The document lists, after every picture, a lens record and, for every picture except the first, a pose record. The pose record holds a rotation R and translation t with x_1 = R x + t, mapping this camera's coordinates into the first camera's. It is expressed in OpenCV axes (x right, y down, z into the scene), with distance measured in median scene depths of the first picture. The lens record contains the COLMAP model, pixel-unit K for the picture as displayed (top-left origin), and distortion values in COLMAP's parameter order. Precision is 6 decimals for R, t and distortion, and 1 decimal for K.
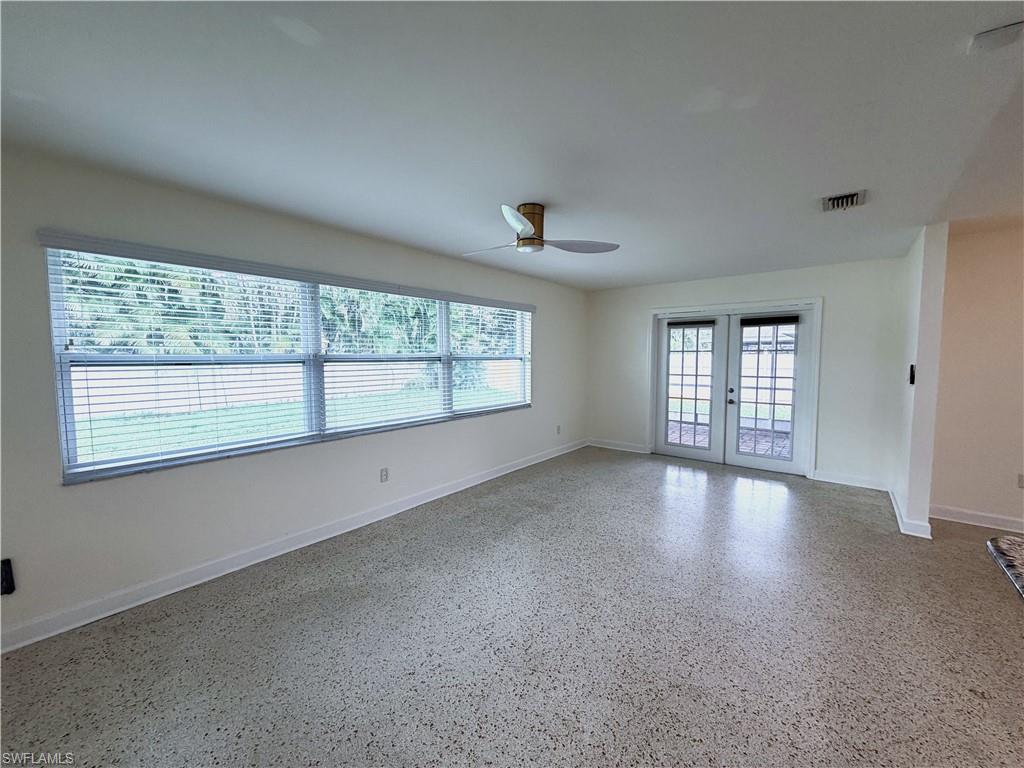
lens RADIAL K [[408.4, 0, 508.3], [0, 408.4, 381.9], [0, 0, 1]] dist [0.000758, 0.000654]
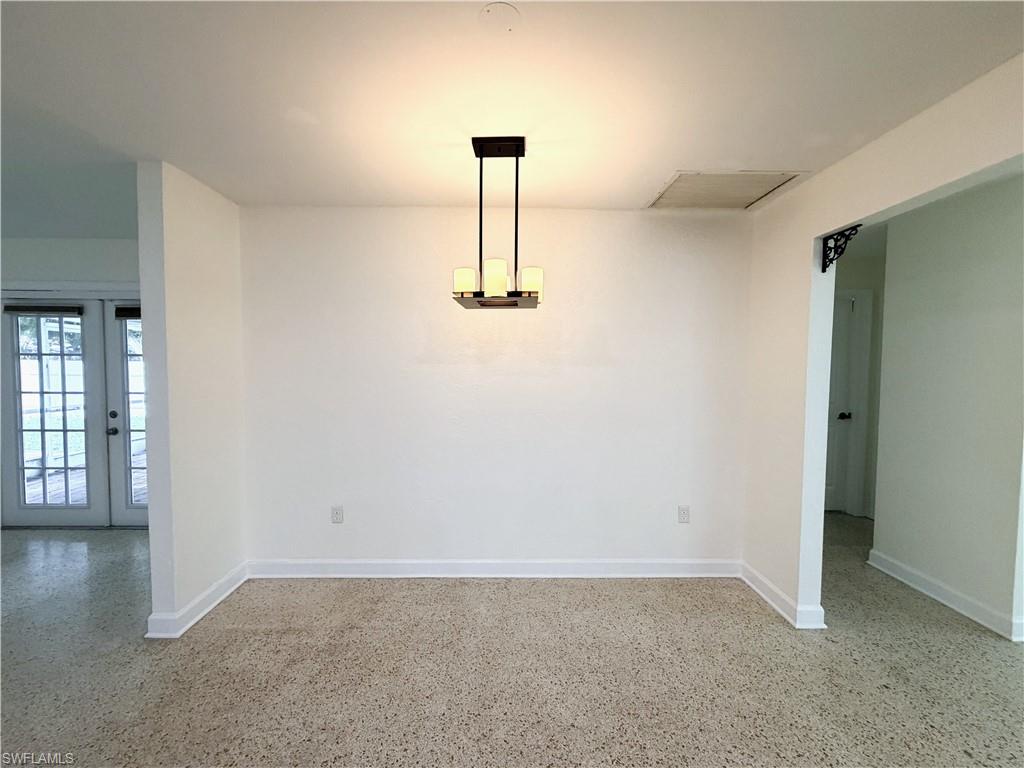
lens RADIAL K [[408.4, 0, 510.8], [0, 408.4, 380.4], [0, 0, 1]] dist [0.000758, 0.000654]
pose [[0.761373, -0.026558, 0.647770, 0.605438], [0.036542, 0.999330, -0.001979, -0.009341], [-0.647283, 0.025177, 0.761834, 0.078527]]
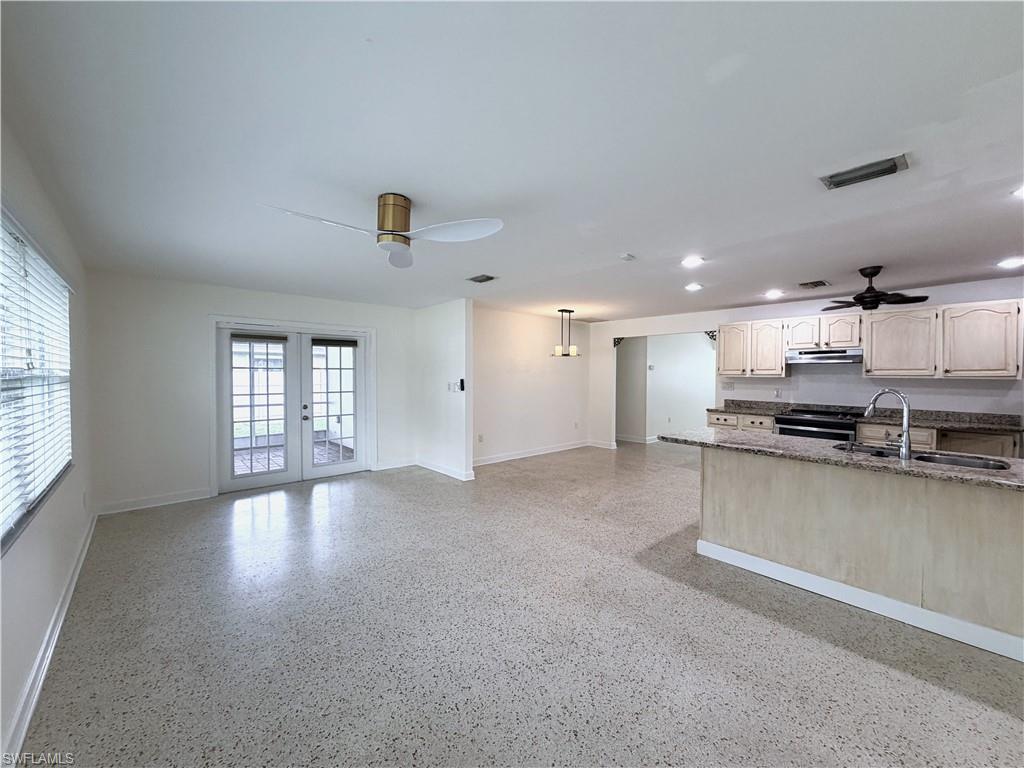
lens RADIAL K [[408.4, 0, 508.4], [0, 408.4, 379.7], [0, 0, 1]] dist [0.000758, 0.000654]
pose [[0.159417, -0.013285, 0.987122, -0.383419], [0.060079, 0.998187, 0.003732, -0.020482], [-0.985381, 0.058710, 0.159926, 0.327556]]
